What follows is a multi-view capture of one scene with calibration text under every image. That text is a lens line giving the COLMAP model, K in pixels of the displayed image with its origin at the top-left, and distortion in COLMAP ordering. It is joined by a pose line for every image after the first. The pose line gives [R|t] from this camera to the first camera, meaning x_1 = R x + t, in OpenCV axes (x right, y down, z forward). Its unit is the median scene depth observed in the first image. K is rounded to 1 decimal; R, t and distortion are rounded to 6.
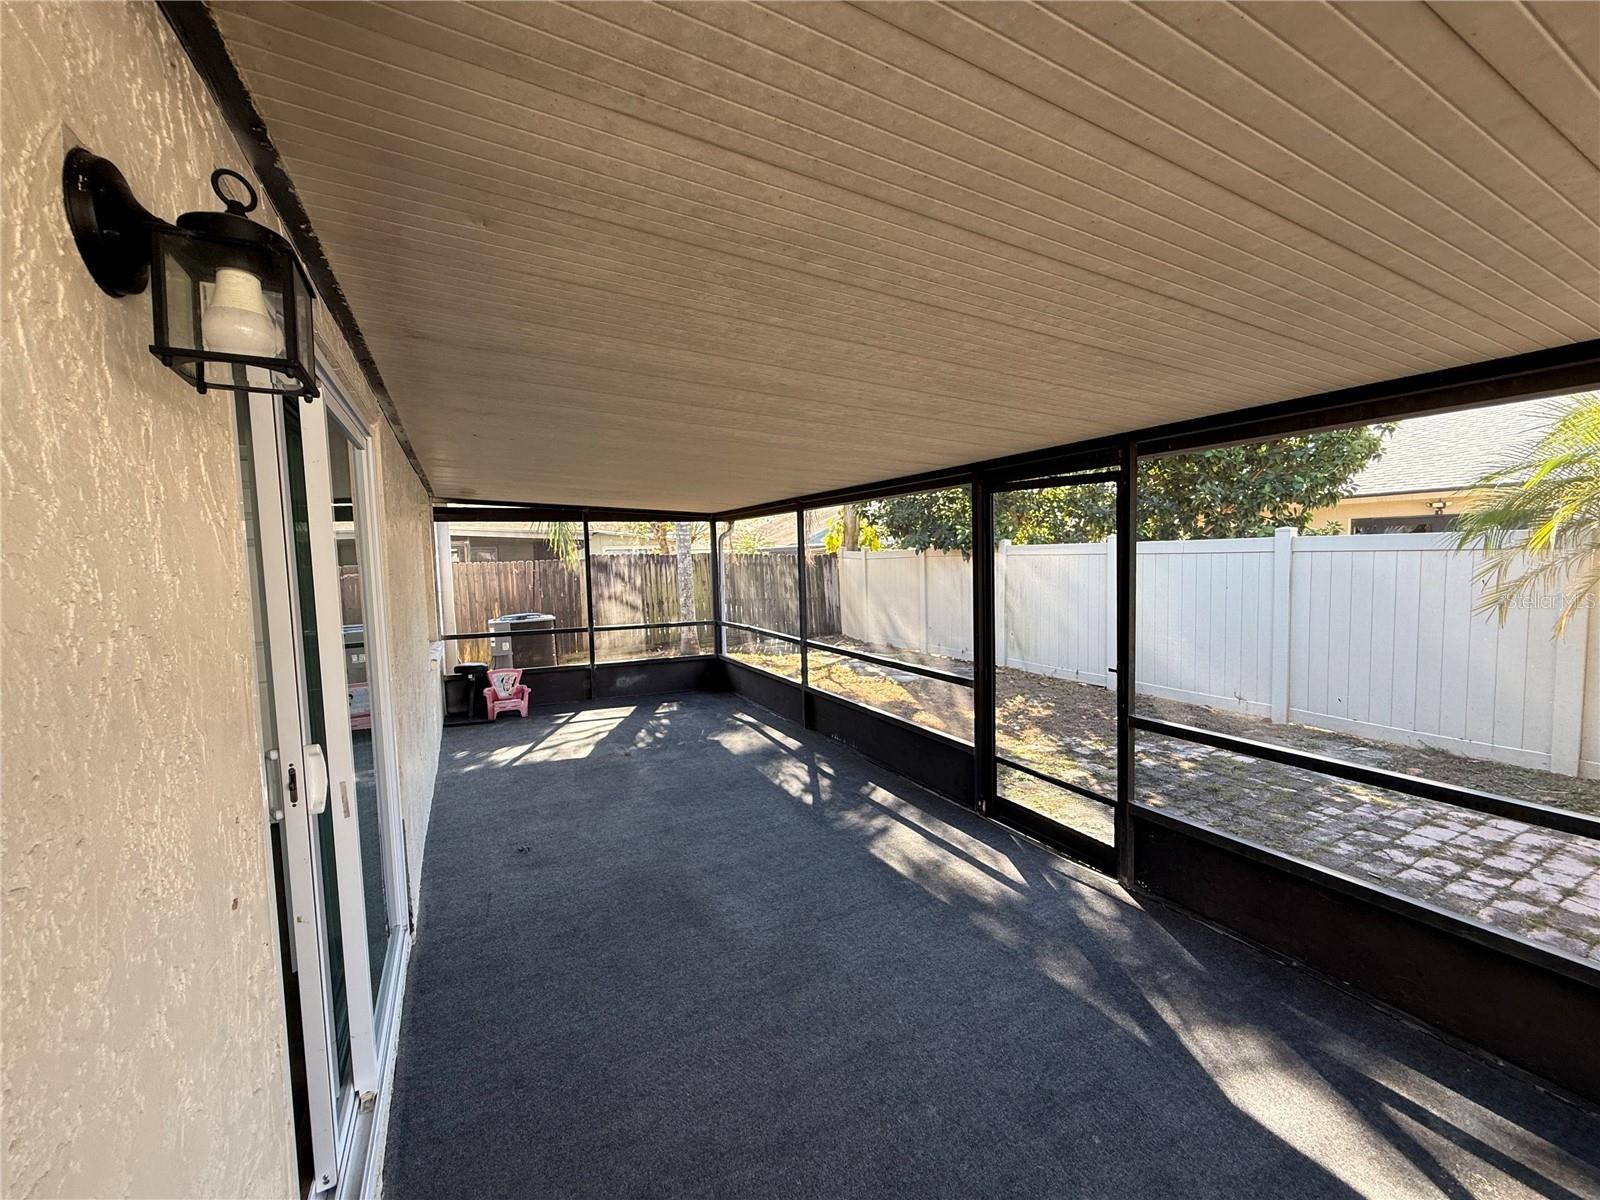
lens RADIAL K [[632.6, 0, 800.4], [0, 632.6, 595.4], [0, 0, 1]] dist [-0.006041, 0.000611]
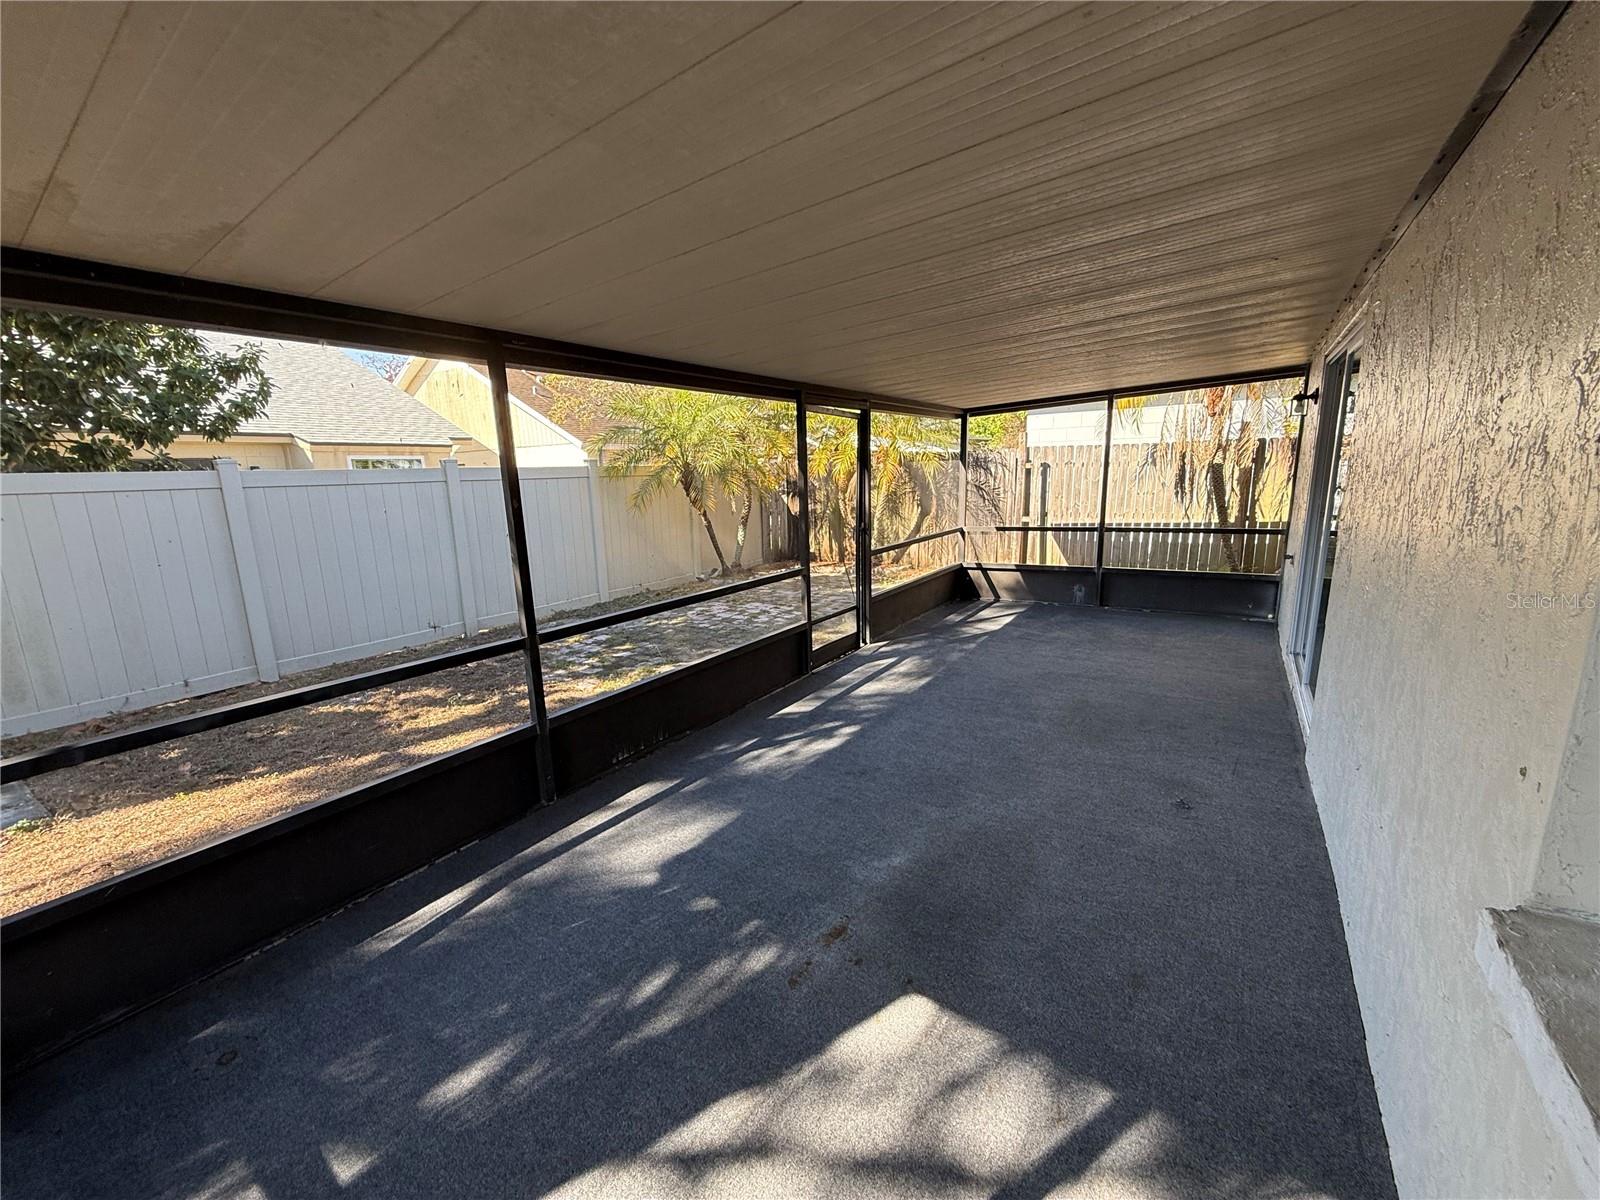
lens RADIAL K [[632.6, 0, 799.7], [0, 632.6, 596.8], [0, 0, 1]] dist [-0.006041, 0.000611]
pose [[-0.464031, -0.137917, 0.875017, -0.728955], [0.098016, 0.973746, 0.205457, -0.056704], [-0.880380, 0.181104, -0.438330, 1.437809]]
